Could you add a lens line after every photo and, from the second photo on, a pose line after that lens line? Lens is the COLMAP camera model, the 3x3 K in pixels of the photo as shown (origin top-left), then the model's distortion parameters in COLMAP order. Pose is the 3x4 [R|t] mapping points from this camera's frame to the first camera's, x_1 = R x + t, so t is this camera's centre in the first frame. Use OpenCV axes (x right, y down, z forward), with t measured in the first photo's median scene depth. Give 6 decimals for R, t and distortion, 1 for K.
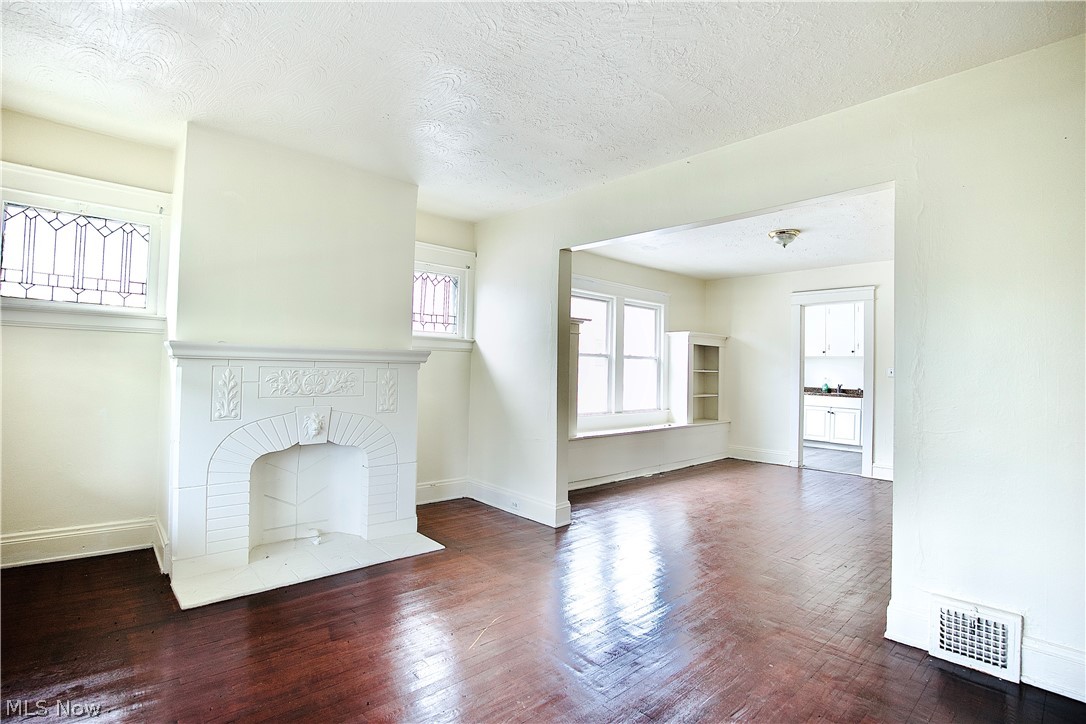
lens RADIAL K [[533.3, 0, 547.5], [0, 533.3, 351.5], [0, 0, 1]] dist [-0.057785, 0.019863]
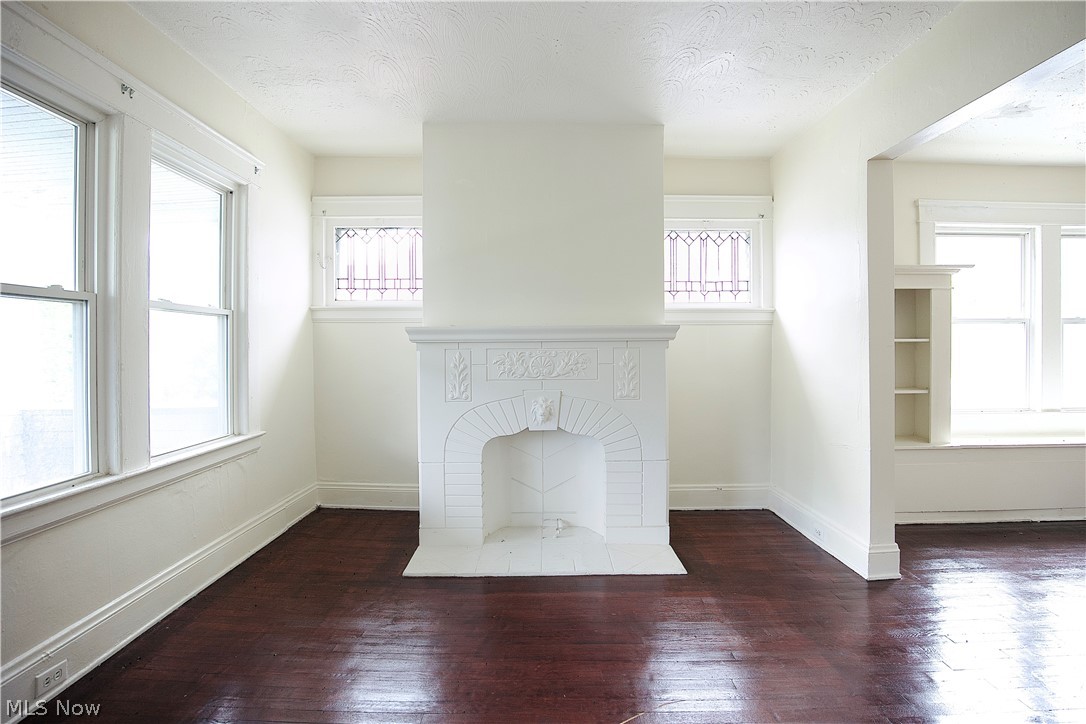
lens RADIAL K [[533.3, 0, 547.5], [0, 533.3, 351.5], [0, 0, 1]] dist [-0.057785, 0.019863]
pose [[0.738101, -0.020731, -0.674372, 0.140157], [0.042461, 0.998974, 0.015764, 0.014633], [0.673353, -0.040270, 0.738224, 0.217016]]
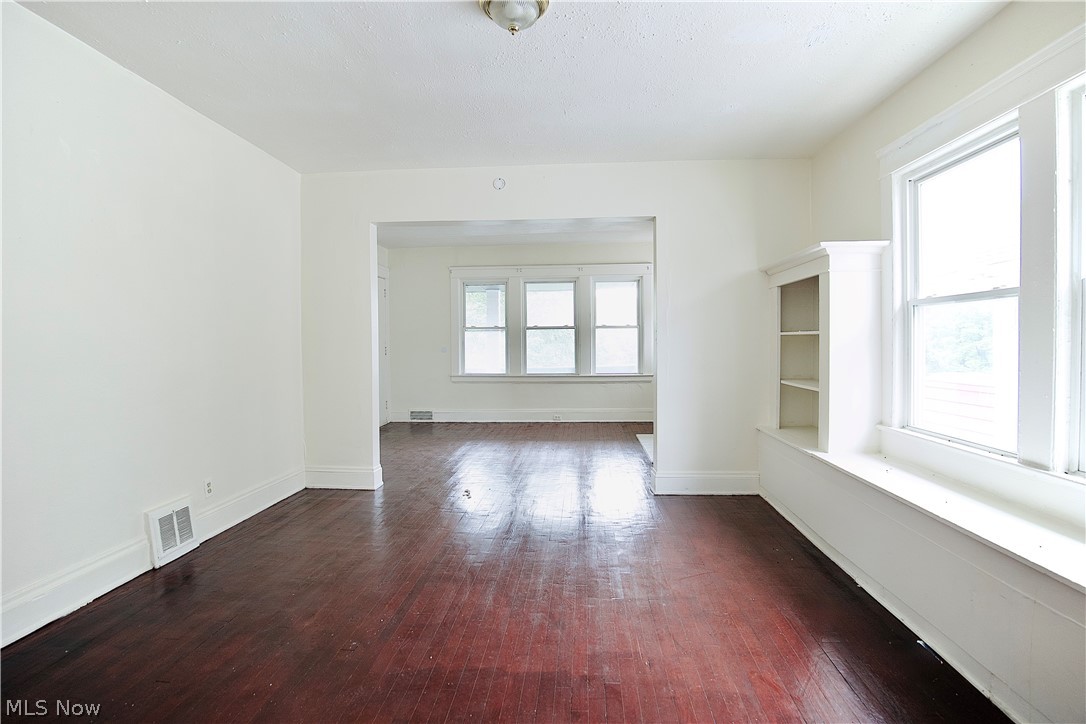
lens RADIAL K [[533.3, 0, 547.5], [0, 533.3, 351.5], [0, 0, 1]] dist [-0.057785, 0.019863]
pose [[-0.734354, -0.005985, -0.678740, 0.743287], [0.010618, 0.999737, -0.020304, 0.067099], [0.678683, -0.022117, -0.734098, 1.376482]]
